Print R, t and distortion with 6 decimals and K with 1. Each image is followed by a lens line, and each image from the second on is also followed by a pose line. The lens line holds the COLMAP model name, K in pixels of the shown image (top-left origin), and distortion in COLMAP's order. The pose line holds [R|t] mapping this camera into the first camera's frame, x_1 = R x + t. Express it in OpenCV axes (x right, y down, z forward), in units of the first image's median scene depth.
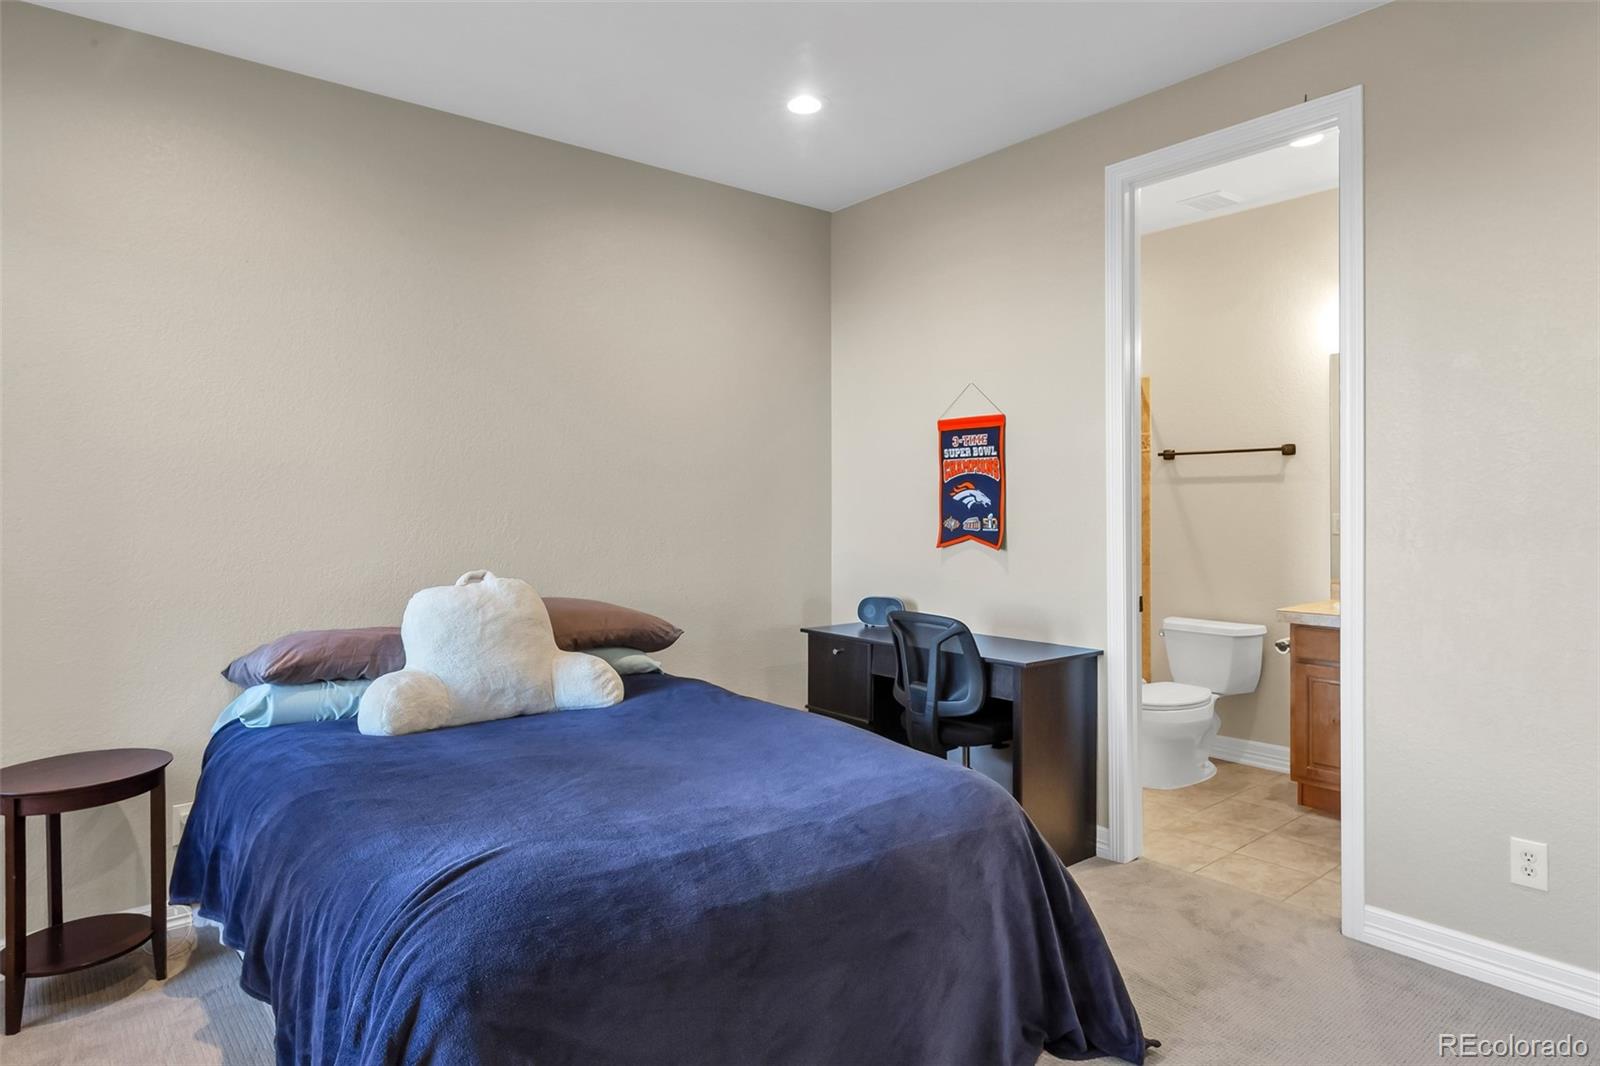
lens RADIAL K [[913.7, 0, 798.8], [0, 913.7, 525.5], [0, 0, 1]] dist [-0.001370, -0.000352]
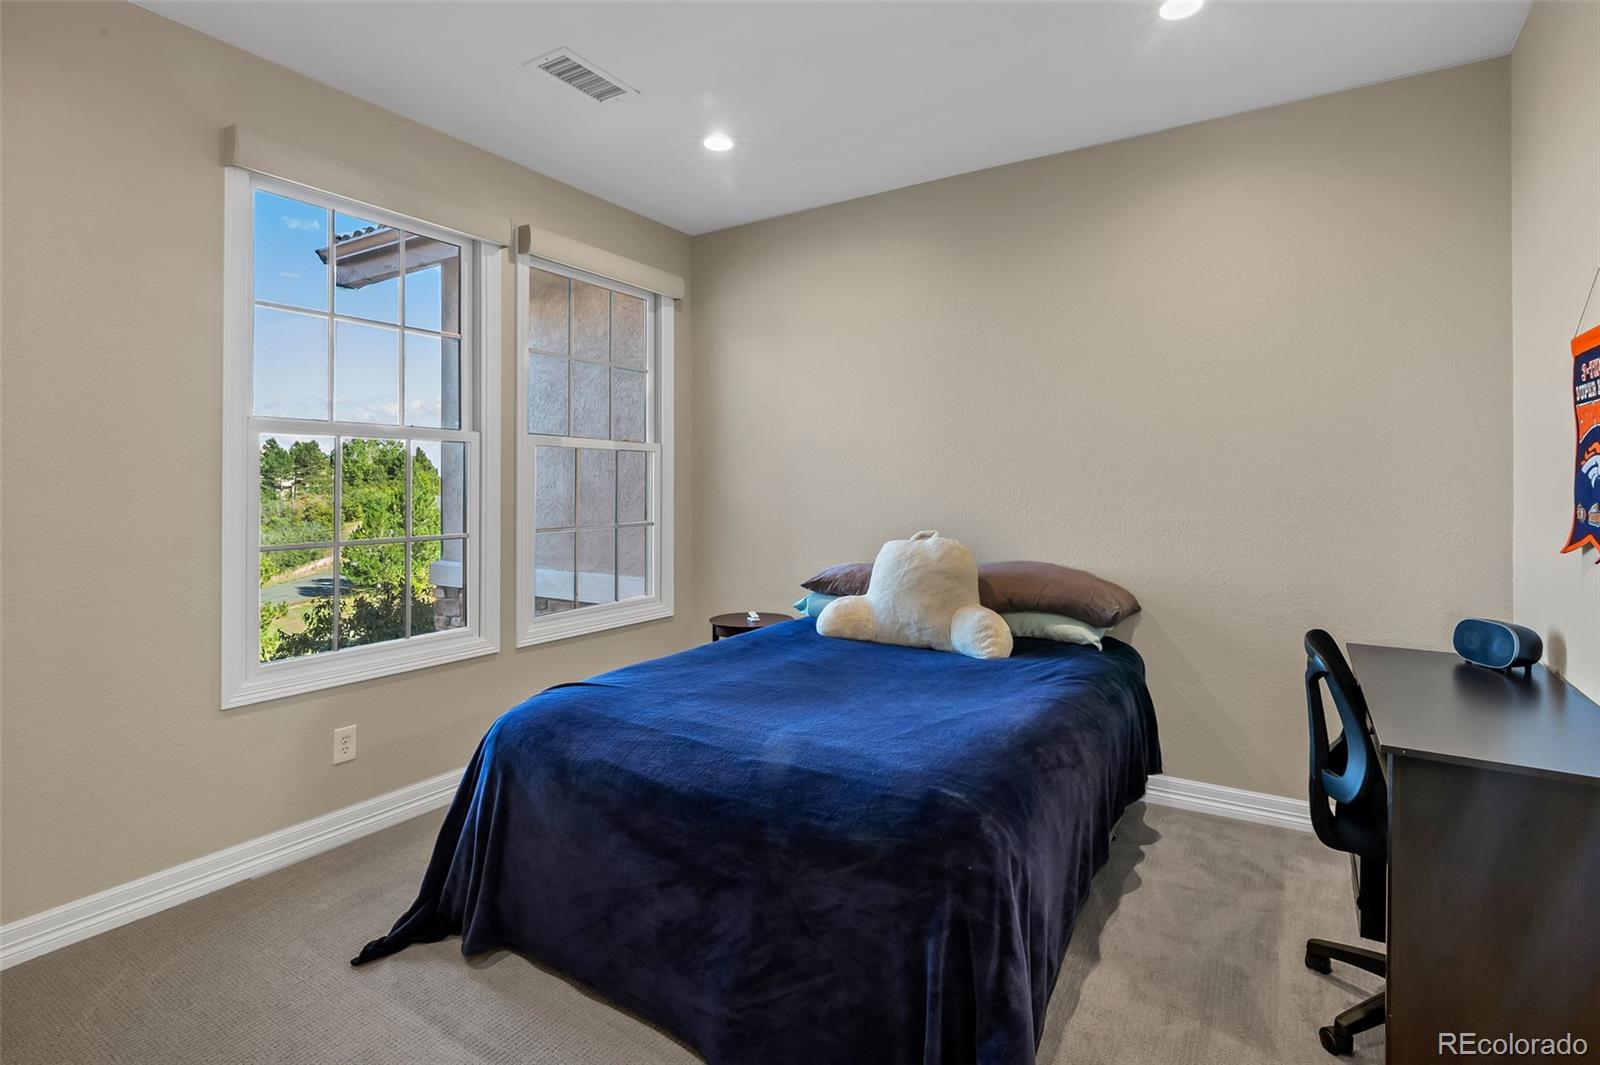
lens RADIAL K [[772.7, 0, 797.9], [0, 772.7, 493.2], [0, 0, 1]] dist [-0.000642, -0.000437]
pose [[0.308802, 0.016722, -0.950979, 0.635615], [-0.024552, 0.999652, 0.009606, -0.009918], [0.950809, 0.020382, 0.309105, 0.495560]]
